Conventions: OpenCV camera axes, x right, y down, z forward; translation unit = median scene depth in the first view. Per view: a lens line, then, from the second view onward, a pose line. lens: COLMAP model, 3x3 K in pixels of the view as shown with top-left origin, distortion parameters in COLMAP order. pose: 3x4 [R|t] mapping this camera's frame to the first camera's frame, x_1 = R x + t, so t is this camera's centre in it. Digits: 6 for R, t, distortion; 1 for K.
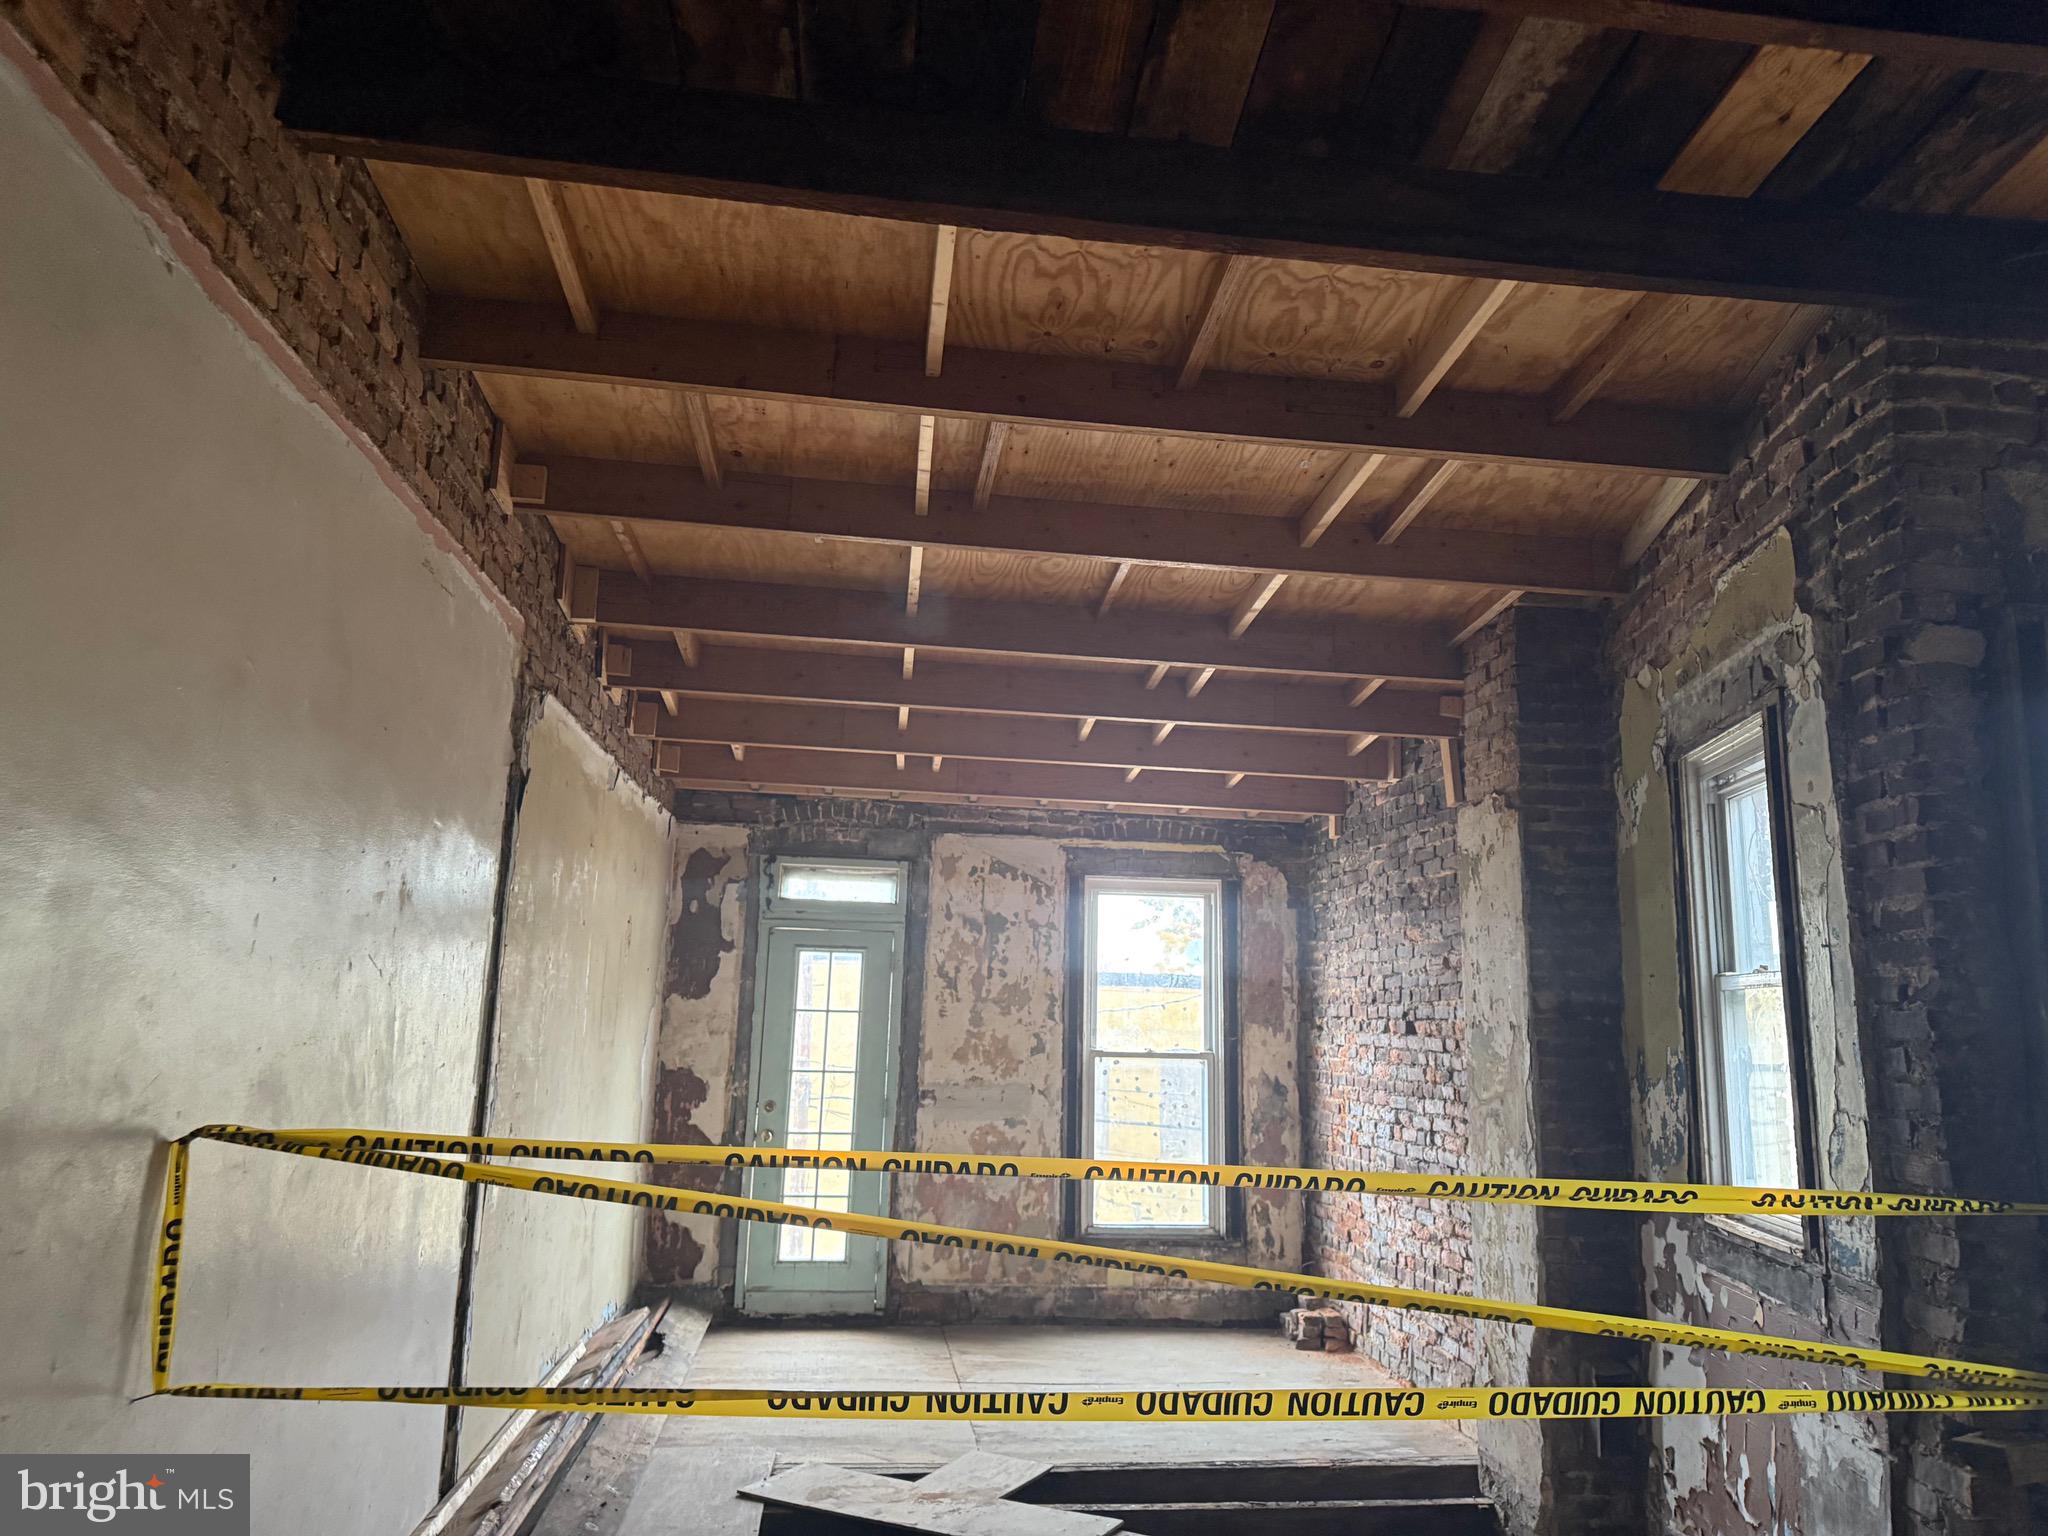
lens RADIAL K [[1440.5, 0, 1027.7], [0, 1440.5, 754.1], [0, 0, 1]] dist [0.058746, -0.070187]
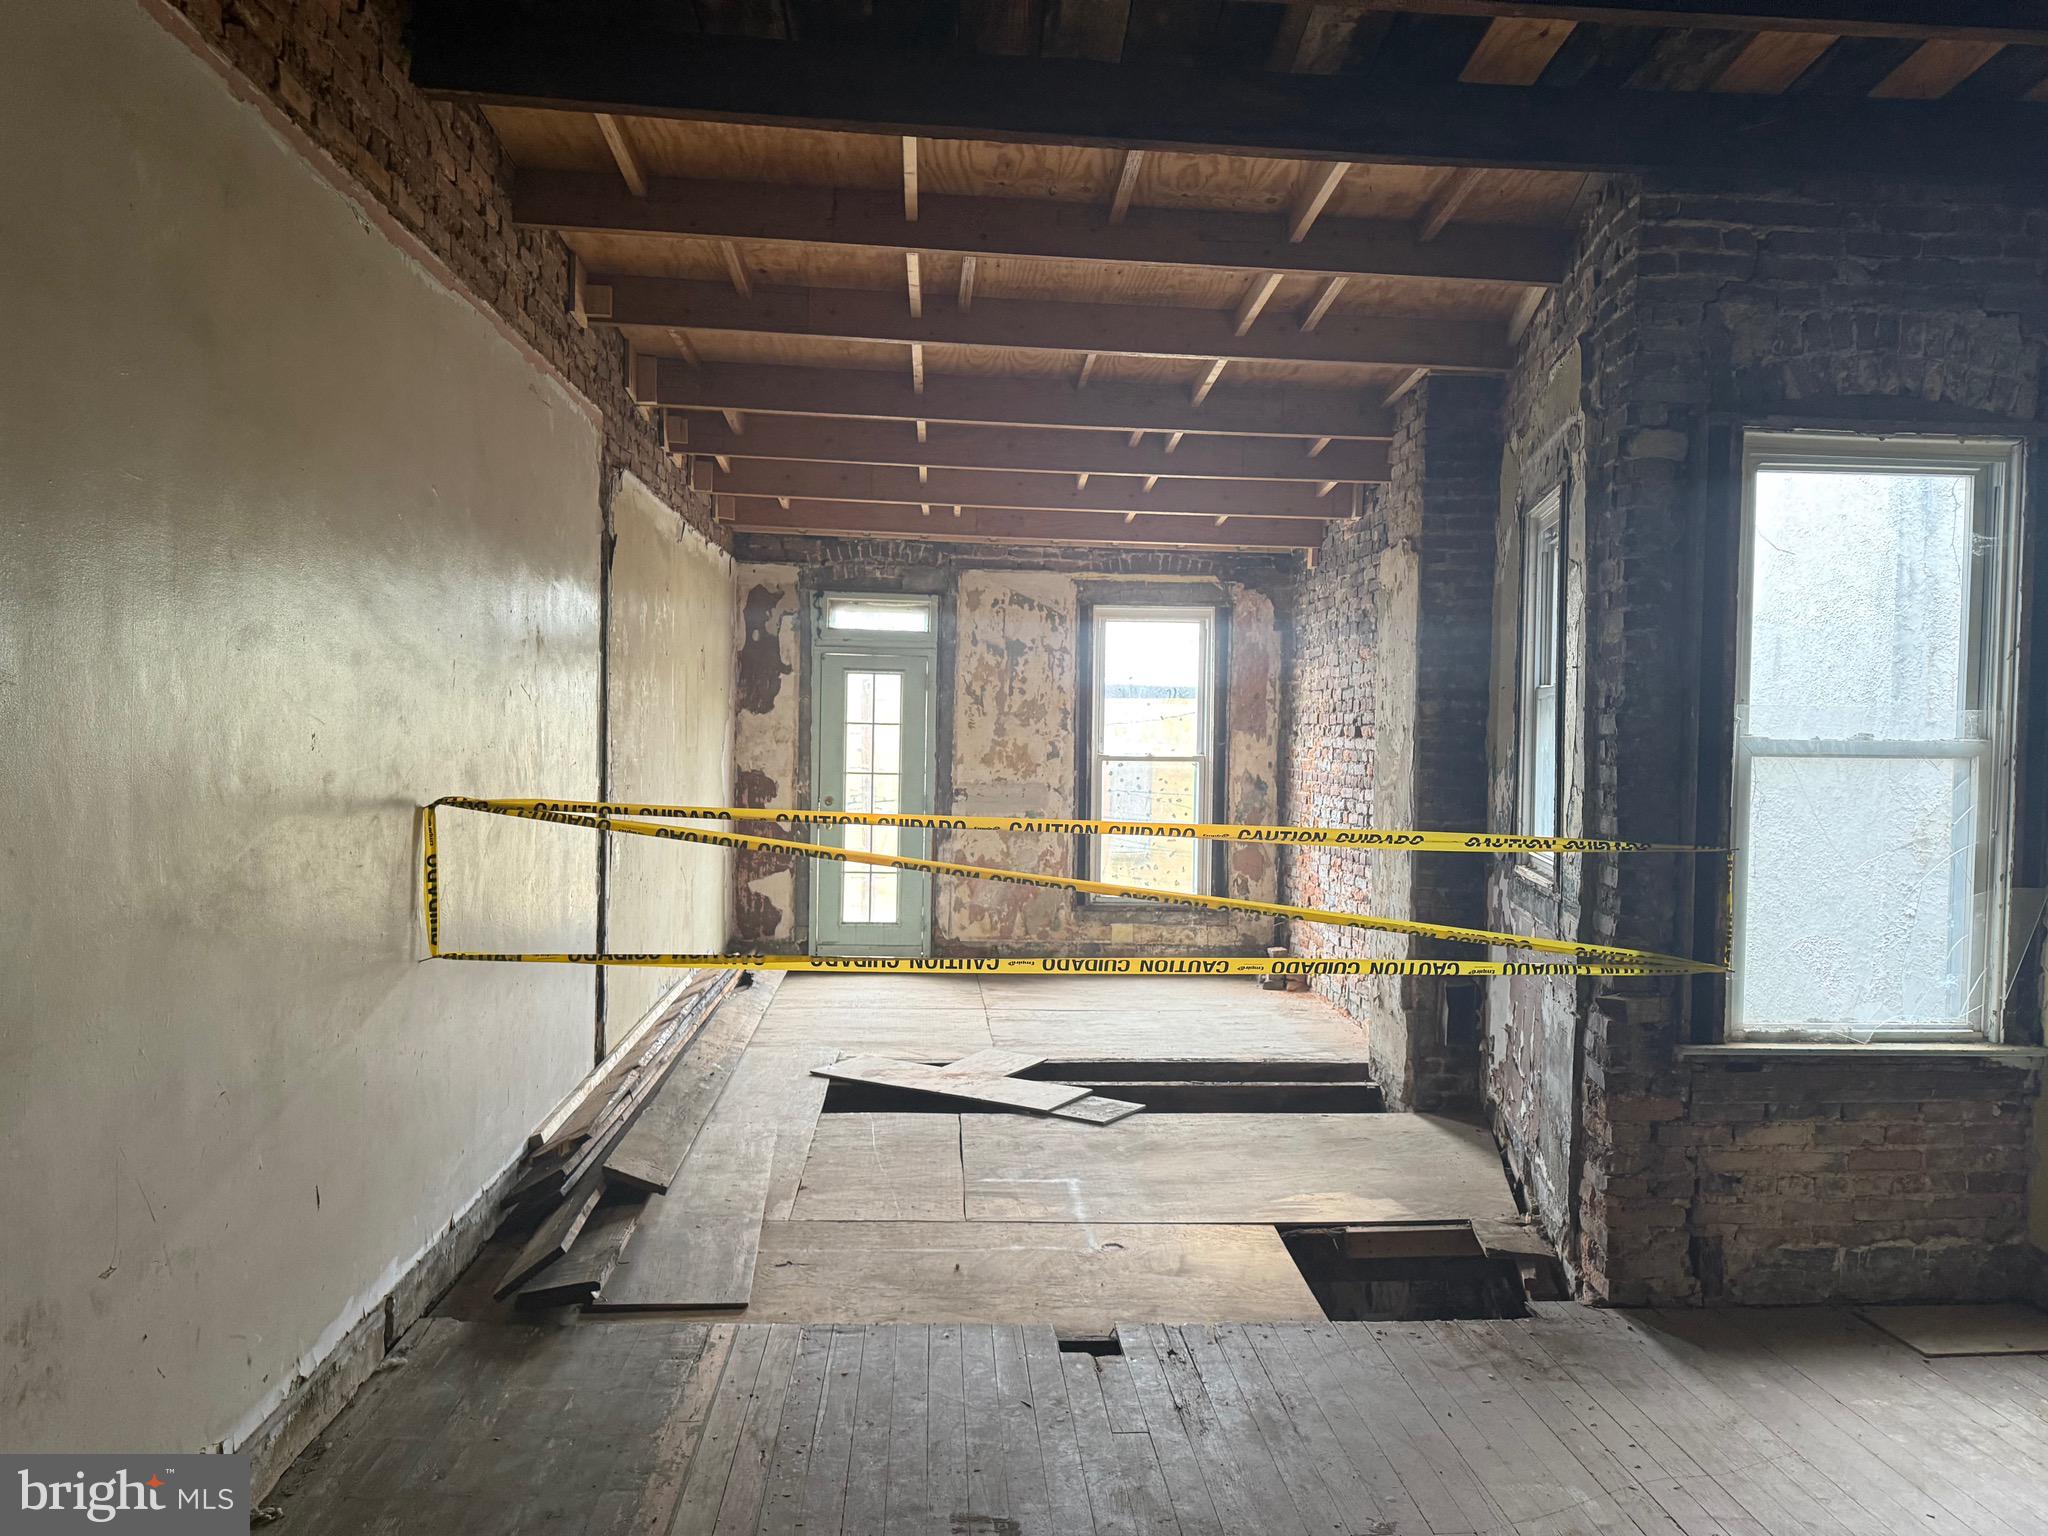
lens RADIAL K [[1440.5, 0, 1013.4], [0, 1440.5, 786.1], [0, 0, 1]] dist [0.058746, -0.070187]
pose [[0.998392, -0.006069, -0.056356, 0.075378], [0.018250, 0.975722, 0.218251, -0.048157], [0.053663, -0.218928, 0.974264, -0.274005]]
